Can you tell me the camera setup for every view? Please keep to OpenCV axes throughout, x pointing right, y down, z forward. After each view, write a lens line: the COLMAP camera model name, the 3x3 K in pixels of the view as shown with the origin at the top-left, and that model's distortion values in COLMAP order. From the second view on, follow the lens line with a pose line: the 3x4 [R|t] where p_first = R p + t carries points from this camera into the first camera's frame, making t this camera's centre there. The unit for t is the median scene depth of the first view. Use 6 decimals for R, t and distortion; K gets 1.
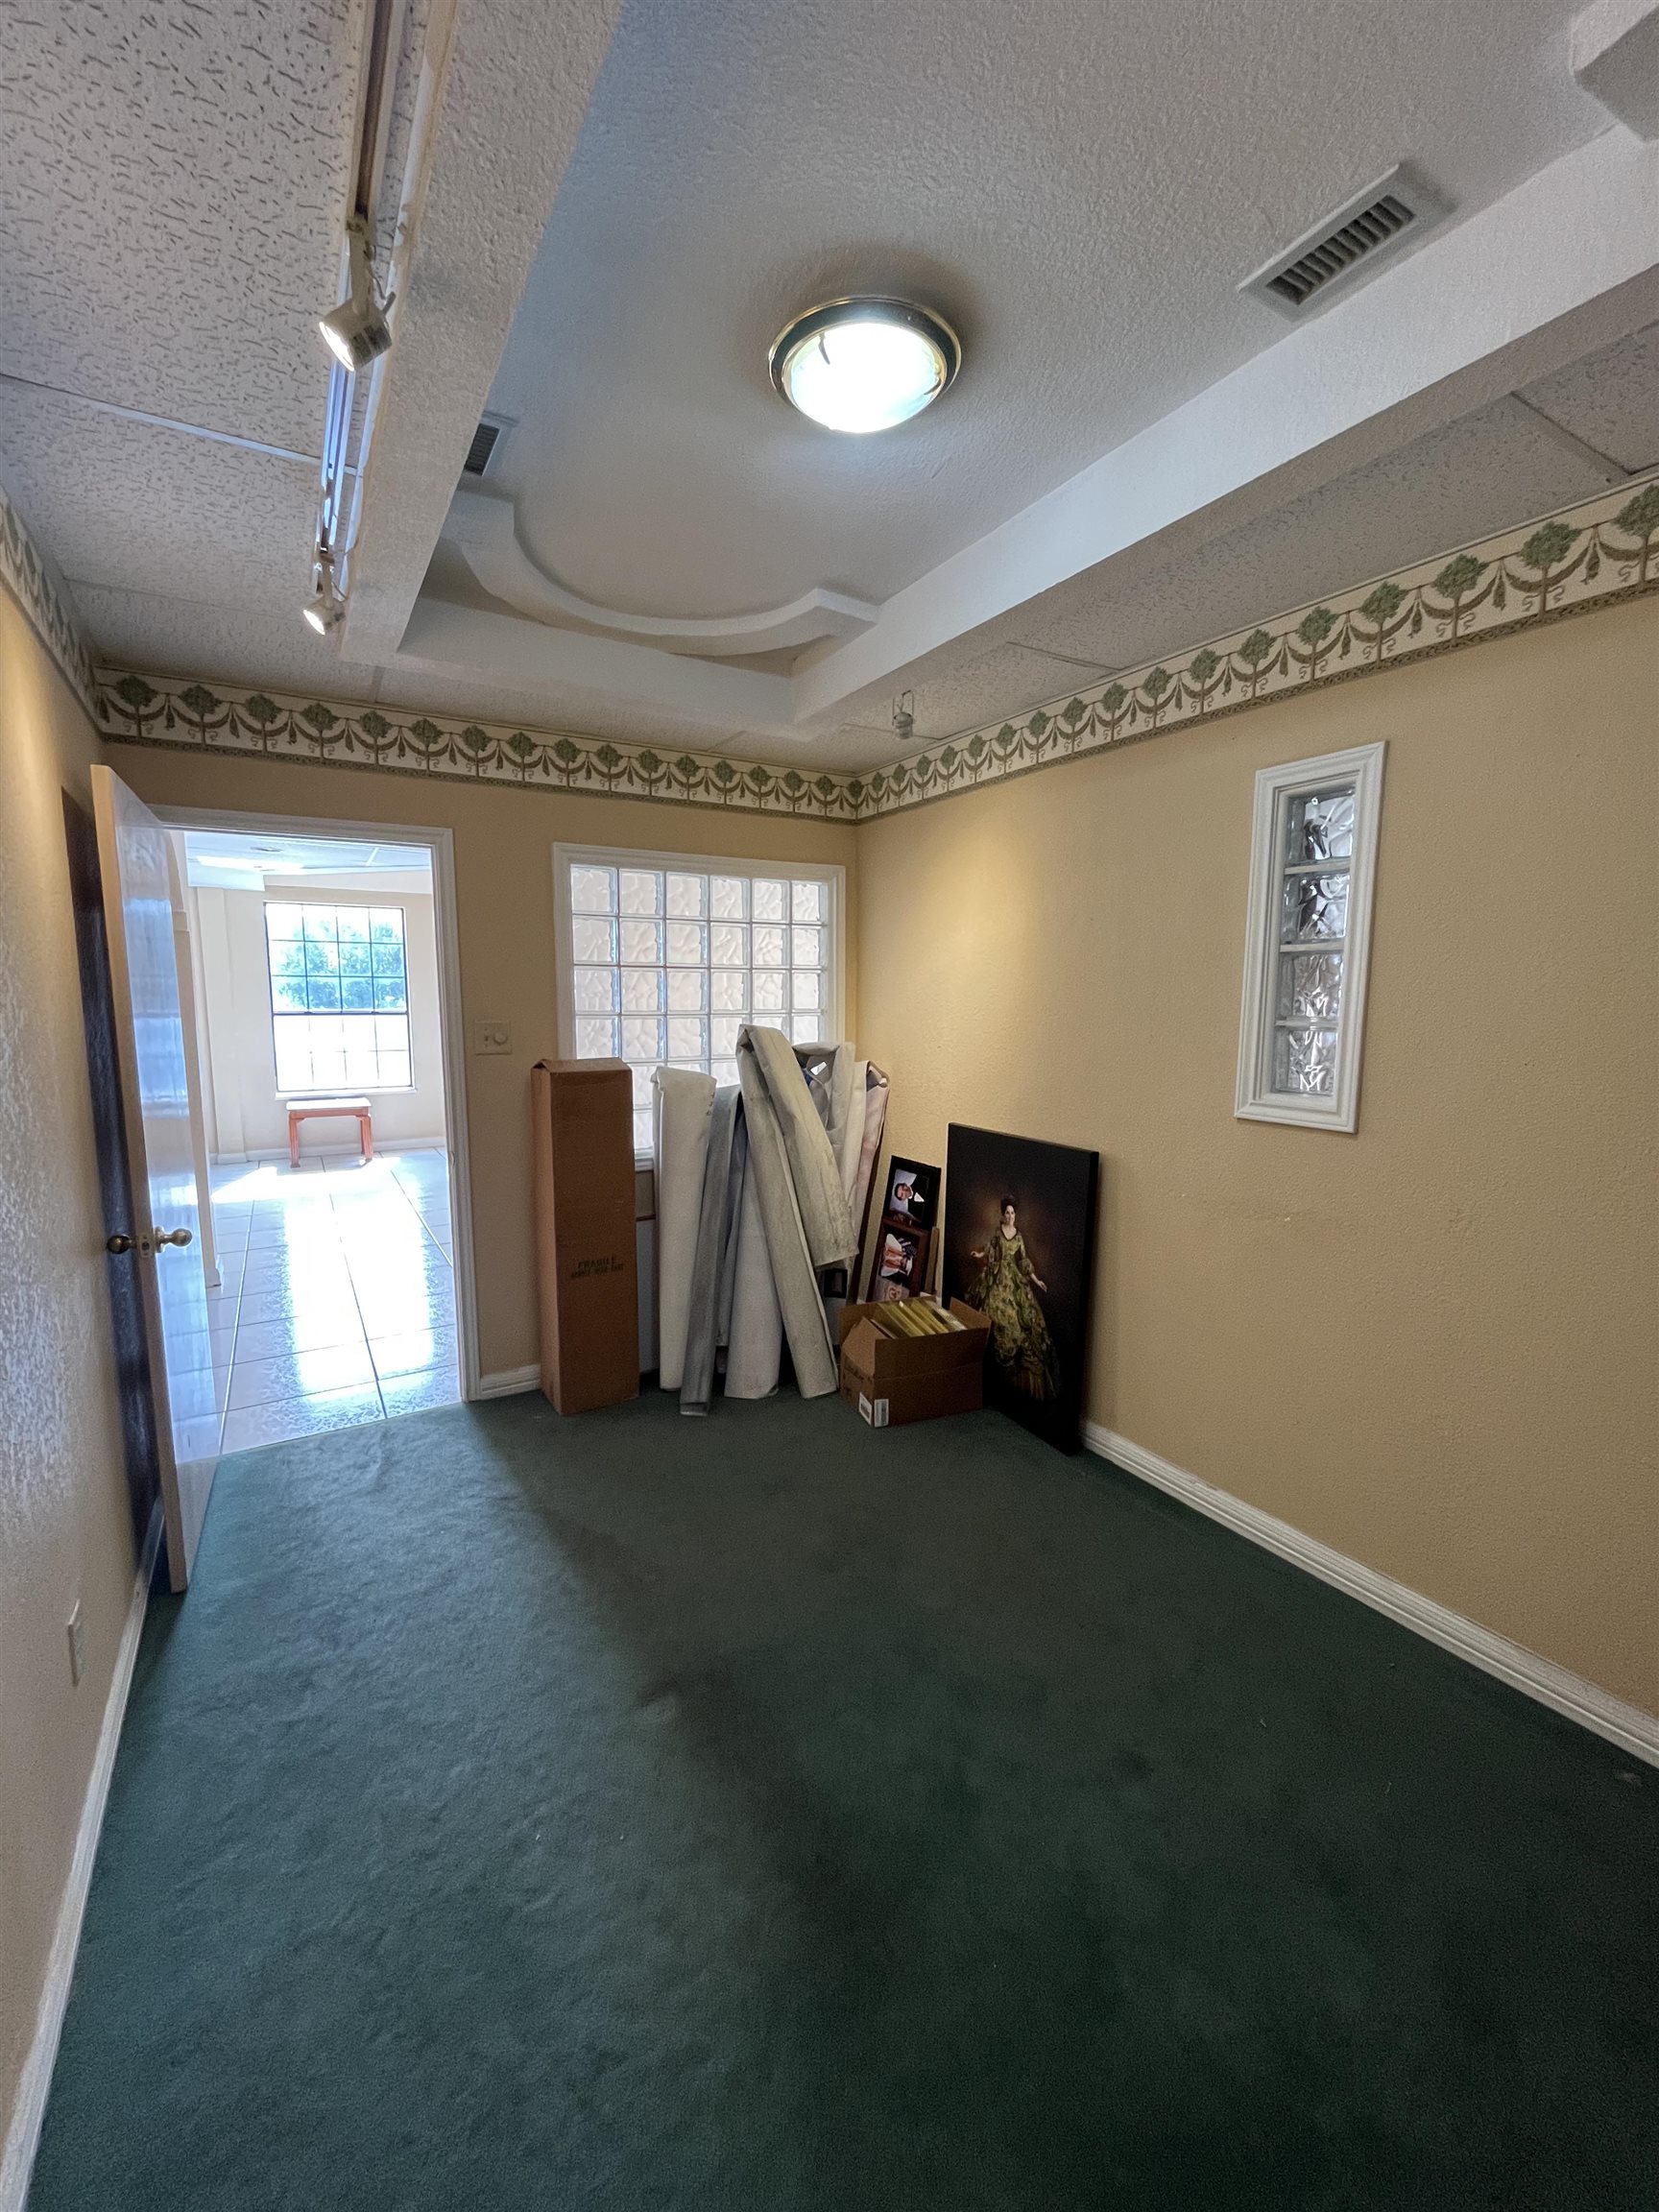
lens RADIAL K [[895.7, 0, 828.4], [0, 895.7, 1103.3], [0, 0, 1]] dist [-0.001243, -0.000153]
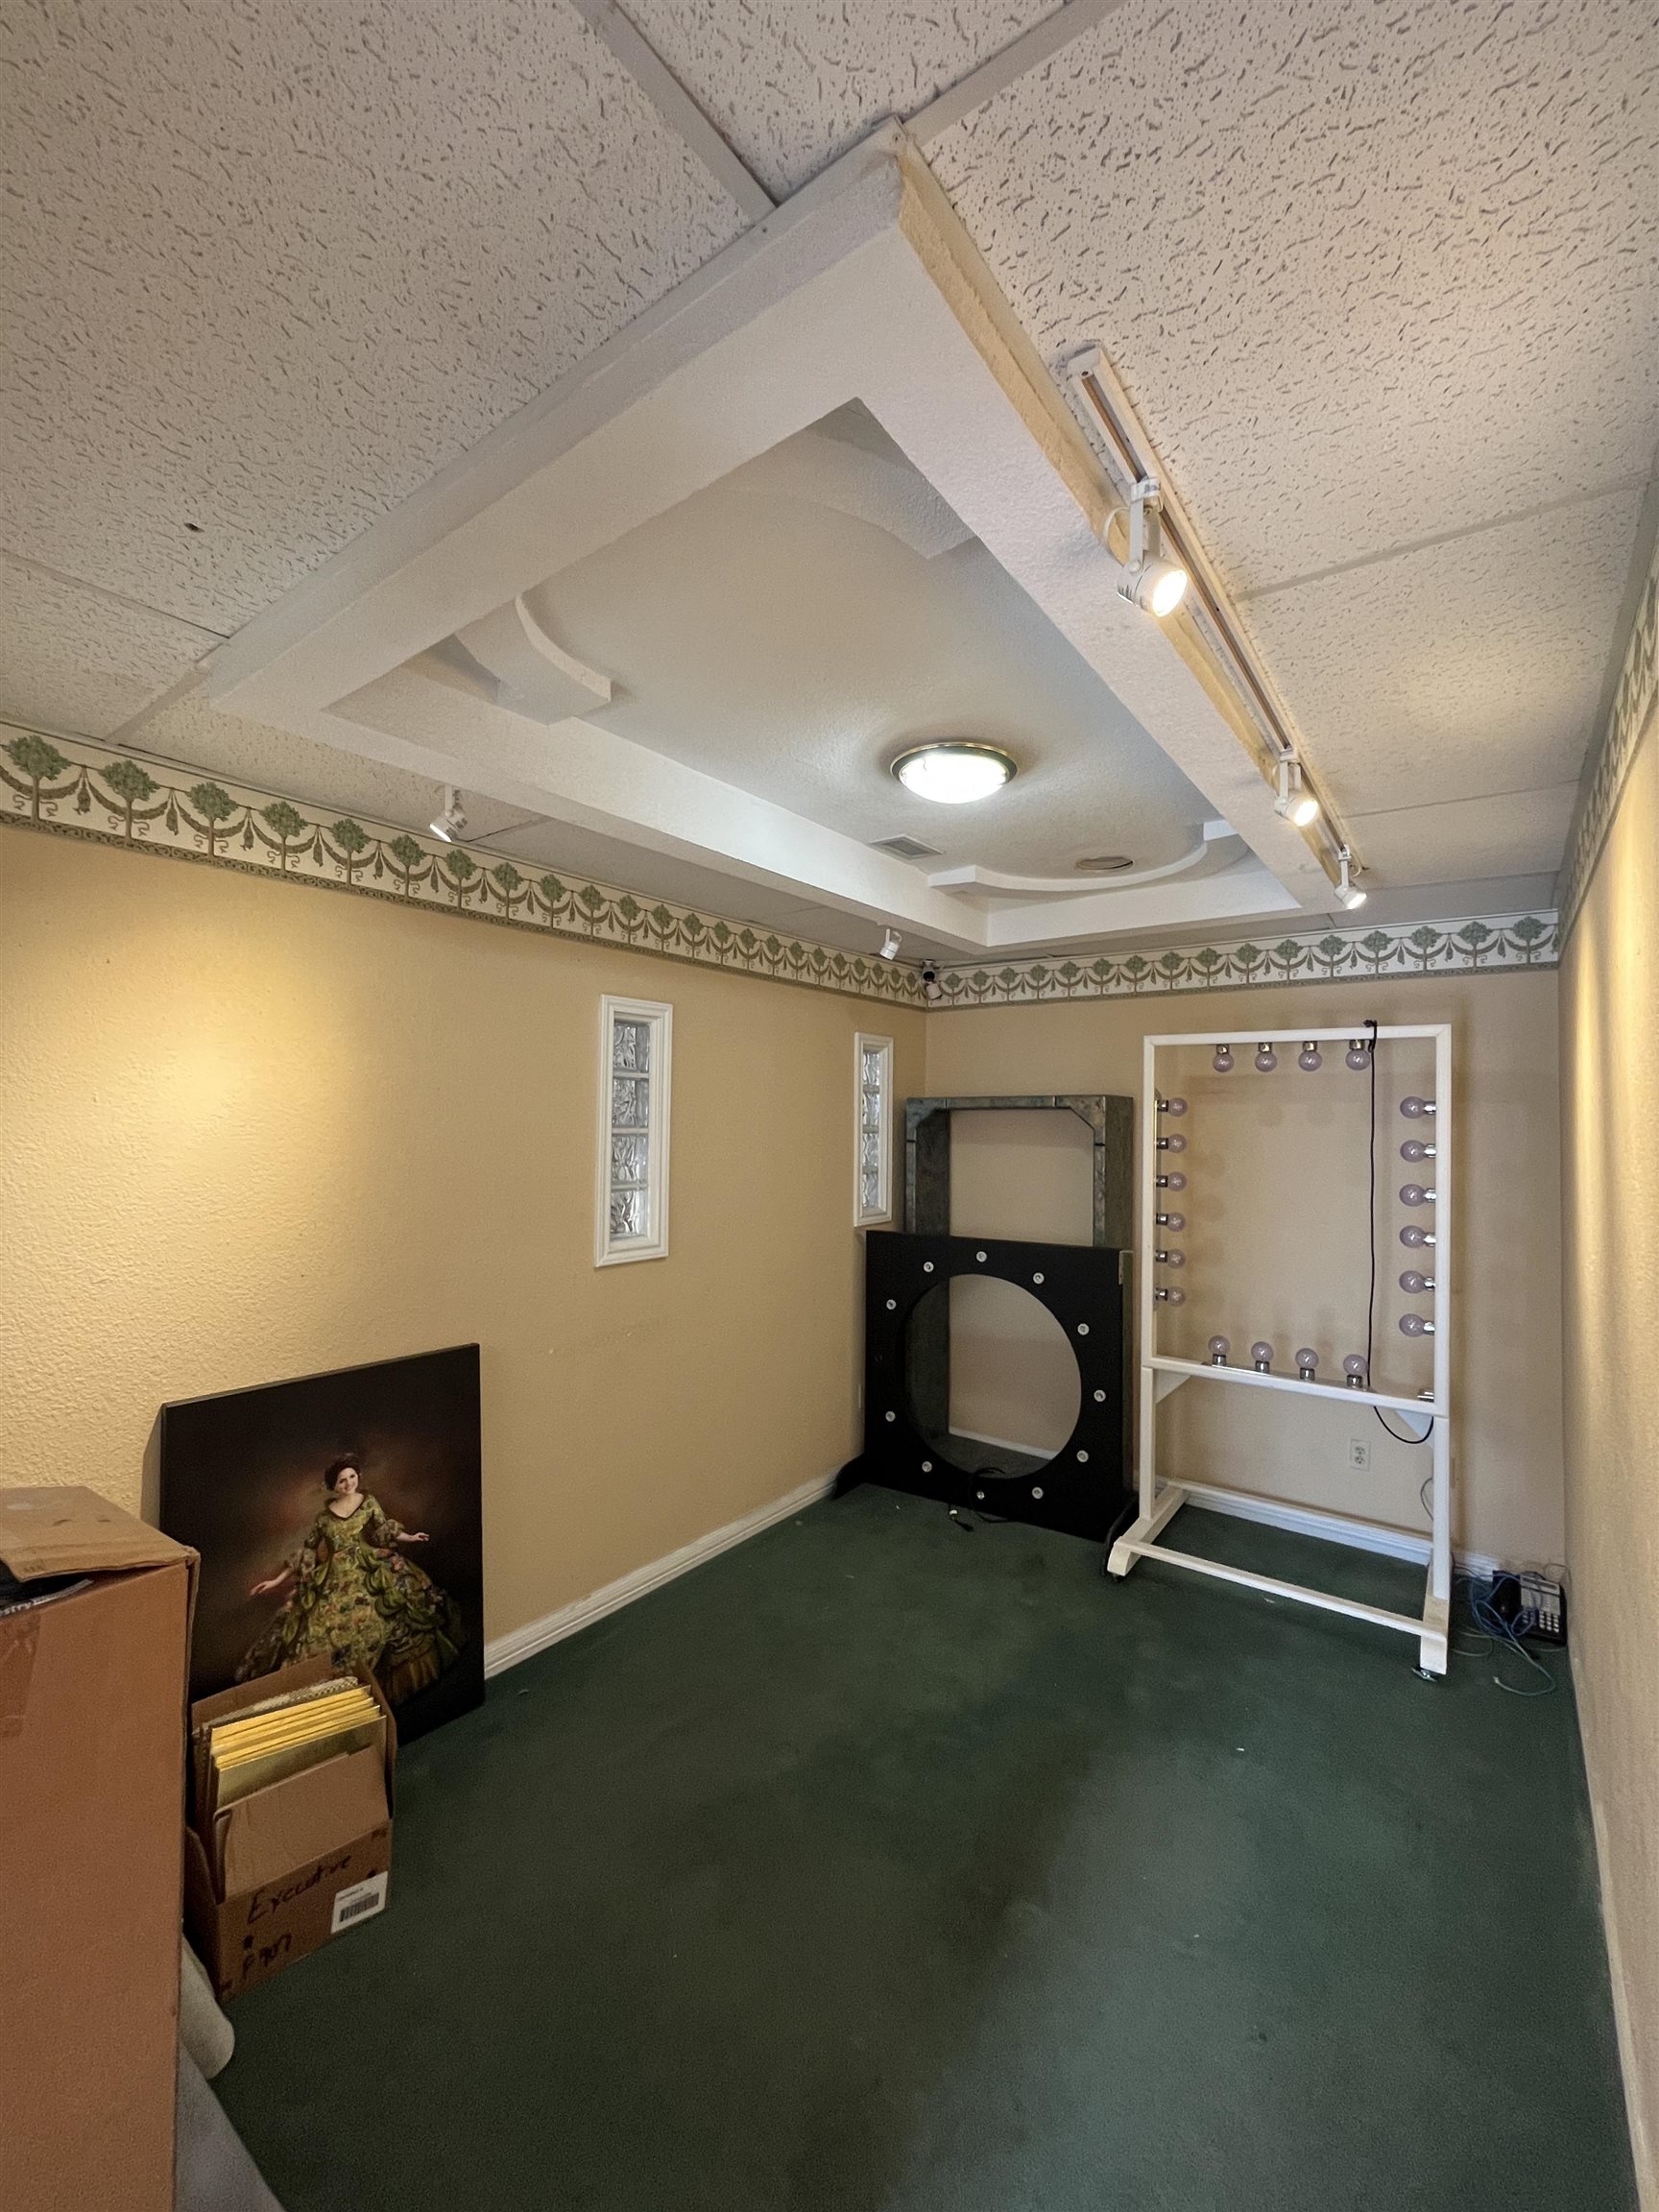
lens RADIAL K [[895.7, 0, 833.7], [0, 895.7, 1110.0], [0, 0, 1]] dist [-0.001243, -0.000153]
pose [[-0.375724, 0.015502, 0.926602, -0.649955], [0.106160, 0.993998, 0.026417, -0.158192], [-0.920631, 0.108294, -0.375115, 0.925530]]
